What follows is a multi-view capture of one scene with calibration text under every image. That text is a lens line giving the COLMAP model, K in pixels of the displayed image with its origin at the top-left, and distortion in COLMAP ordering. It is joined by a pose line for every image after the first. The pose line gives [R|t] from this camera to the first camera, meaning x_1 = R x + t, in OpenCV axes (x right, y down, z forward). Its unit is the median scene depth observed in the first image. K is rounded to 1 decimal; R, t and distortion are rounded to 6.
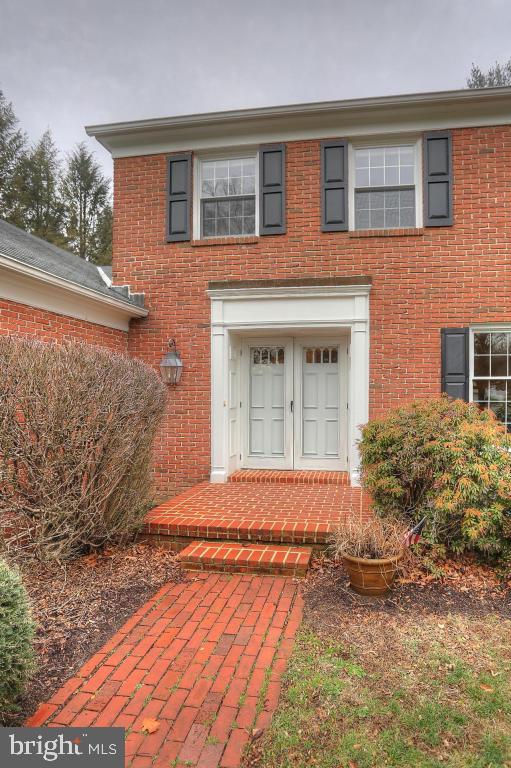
lens RADIAL K [[394.6, 0, 302.7], [0, 394.6, 396.8], [0, 0, 1]] dist [-0.073770, 0.024134]
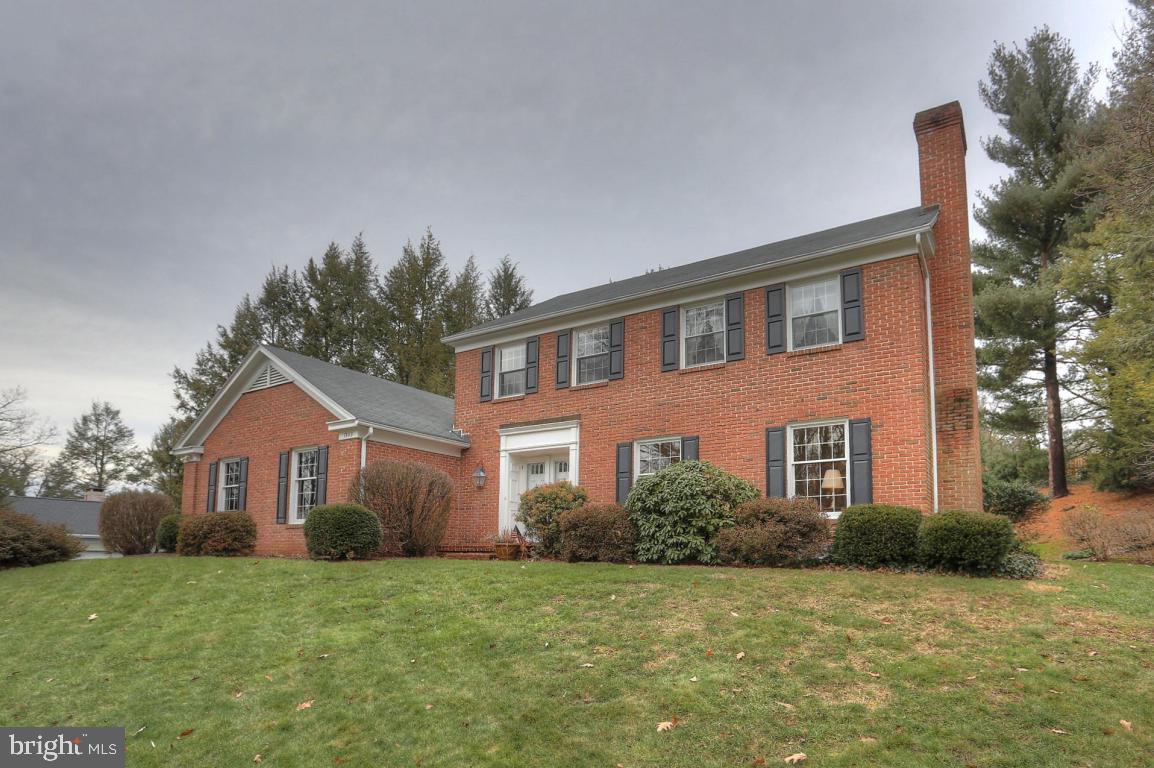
lens RADIAL K [[660.8, 0, 590.2], [0, 660.8, 489.3], [0, 0, 1]] dist [-0.056802, 0.027930]
pose [[0.897426, -0.033591, -0.439884, 1.332508], [-0.014785, 0.994247, -0.106088, 0.268405], [0.440917, 0.101710, 0.891767, -1.297431]]
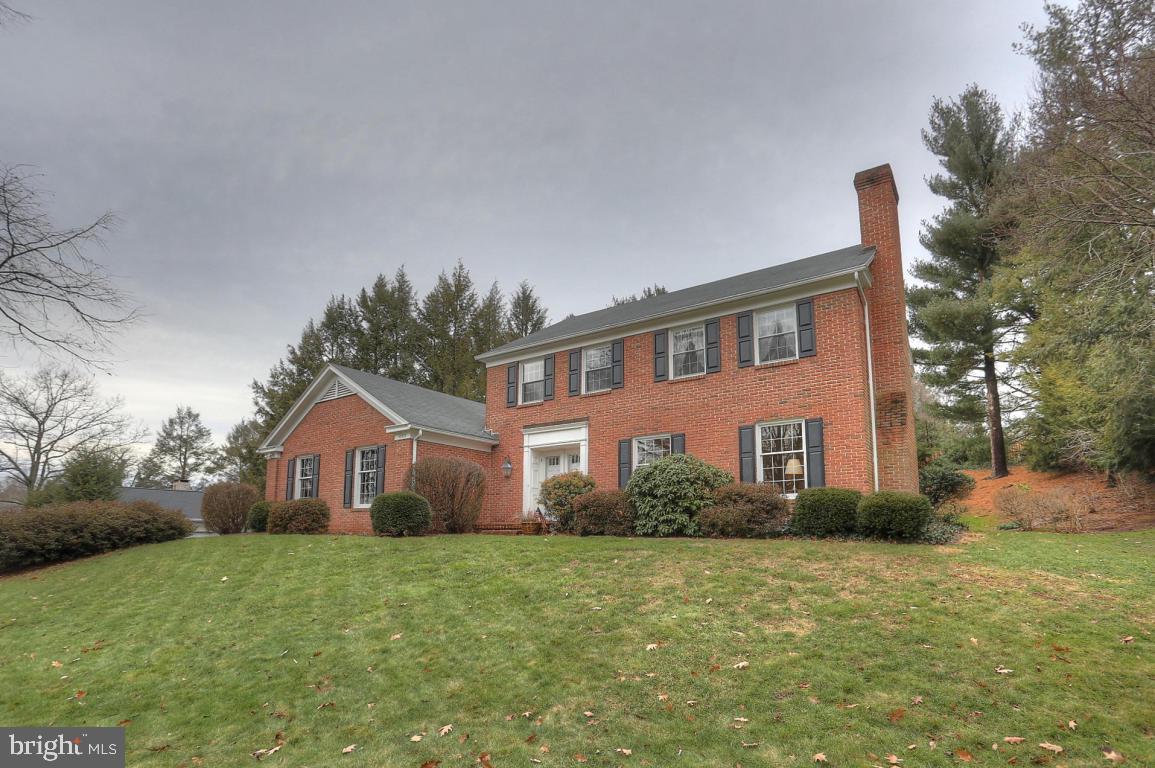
lens RADIAL K [[575.4, 0, 580.5], [0, 575.4, 462.6], [0, 0, 1]] dist [-0.051523, 0.000632]
pose [[0.883520, -0.054992, -0.465153, 1.415245], [-0.005731, 0.991740, -0.128134, 0.279256], [0.468358, 0.115875, 0.875908, -1.464279]]
